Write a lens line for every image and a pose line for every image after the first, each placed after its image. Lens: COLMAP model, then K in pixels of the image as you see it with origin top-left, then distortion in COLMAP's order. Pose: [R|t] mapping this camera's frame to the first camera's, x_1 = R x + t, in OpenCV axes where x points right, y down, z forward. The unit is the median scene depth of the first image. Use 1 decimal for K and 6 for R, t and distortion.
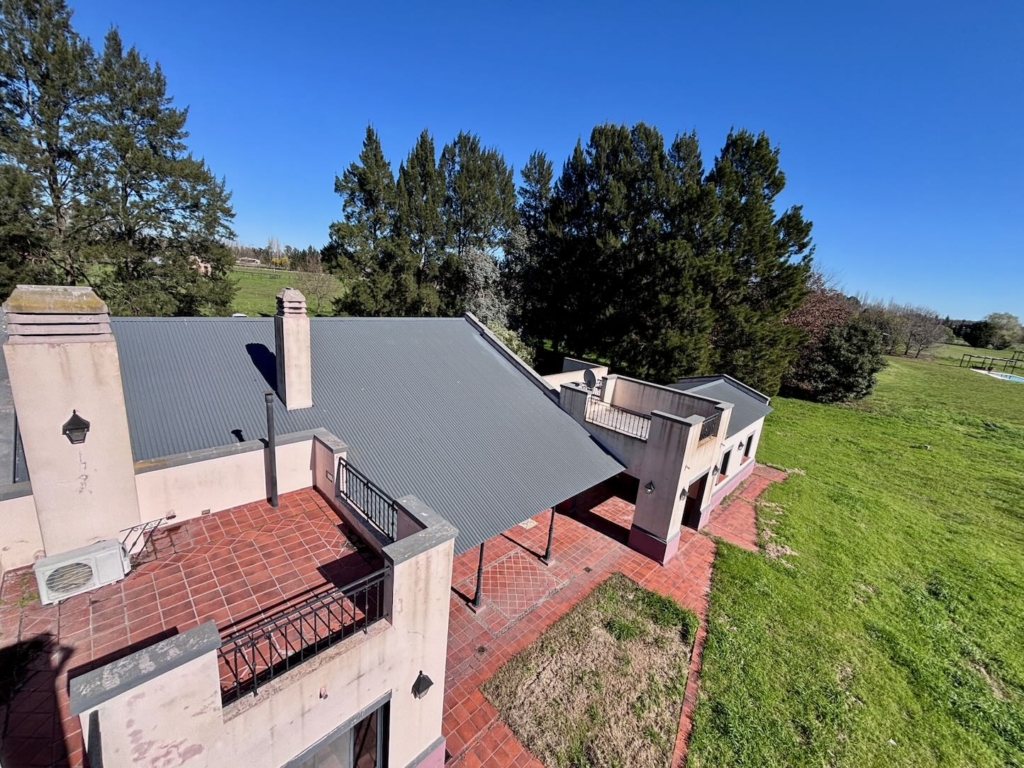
lens RADIAL K [[409.7, 0, 515.7], [0, 409.7, 381.5], [0, 0, 1]] dist [0.000665, 0.000156]
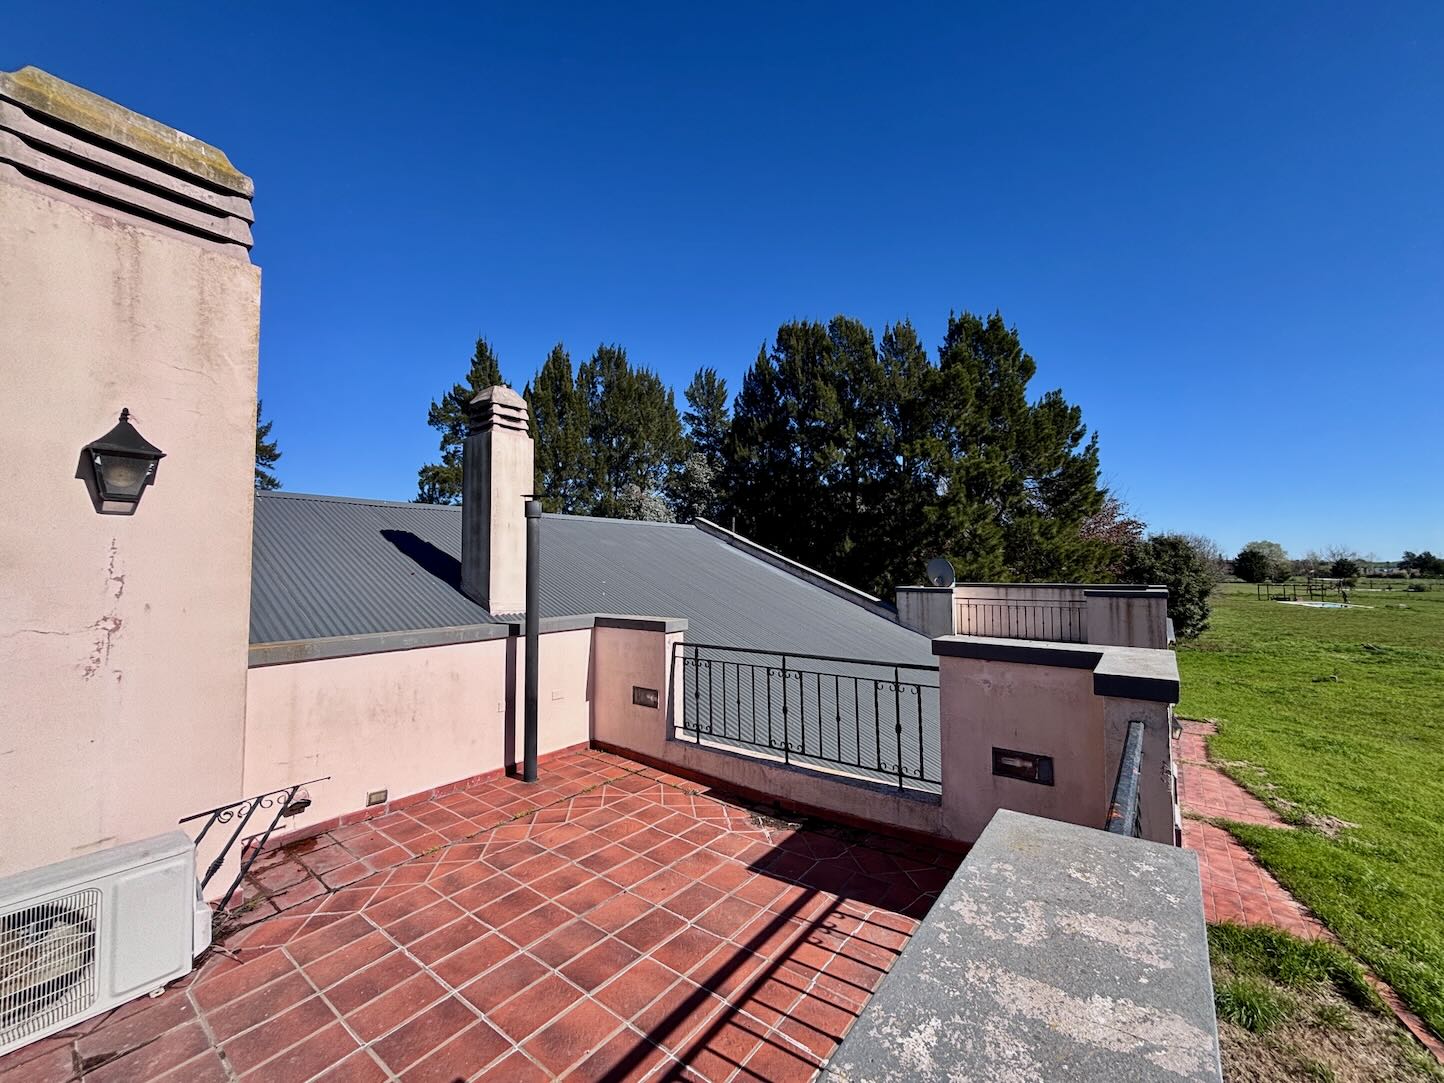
lens RADIAL K [[577.8, 0, 725.2], [0, 577.8, 539.7], [0, 0, 1]] dist [0.000665, 0.000156]
pose [[0.986334, -0.095866, 0.133999, -0.117102], [0.130142, 0.952072, -0.276808, 0.067841], [-0.101040, 0.290464, 0.951536, 0.092408]]
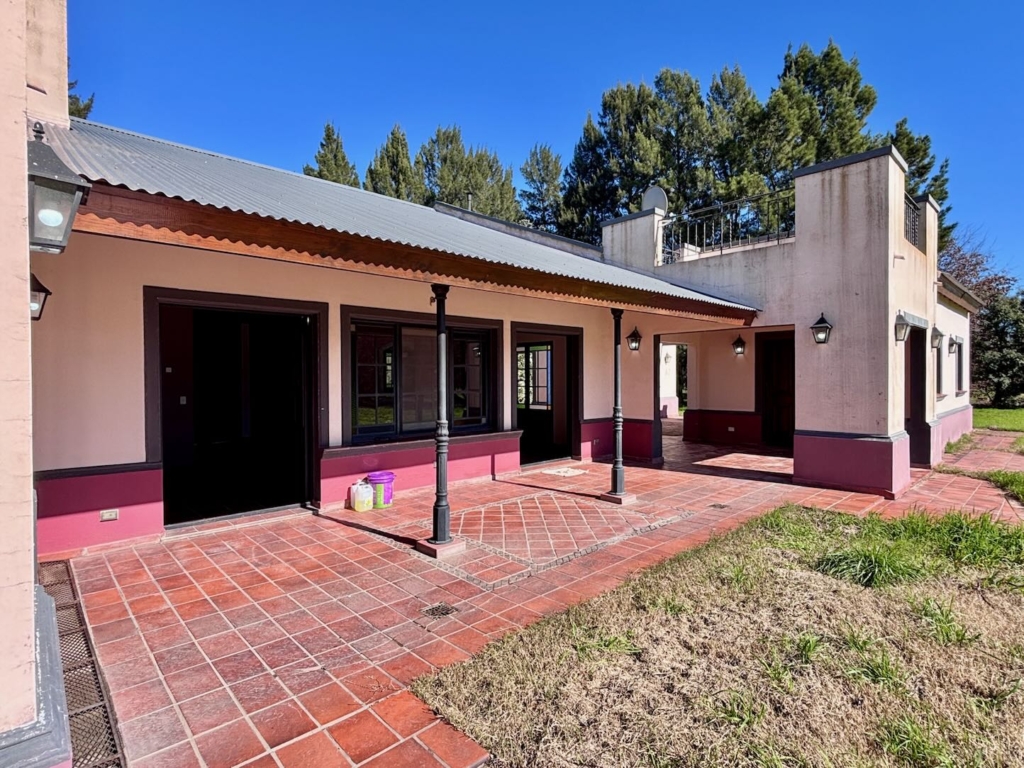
lens RADIAL K [[522.3, 0, 505.8], [0, 522.3, 383.2], [0, 0, 1]] dist [-0.015967, -0.000629]
pose [[0.993362, -0.099909, -0.057009, 0.001300], [0.083559, 0.967345, -0.239293, 0.176174], [0.079055, 0.232941, 0.969272, 0.175148]]
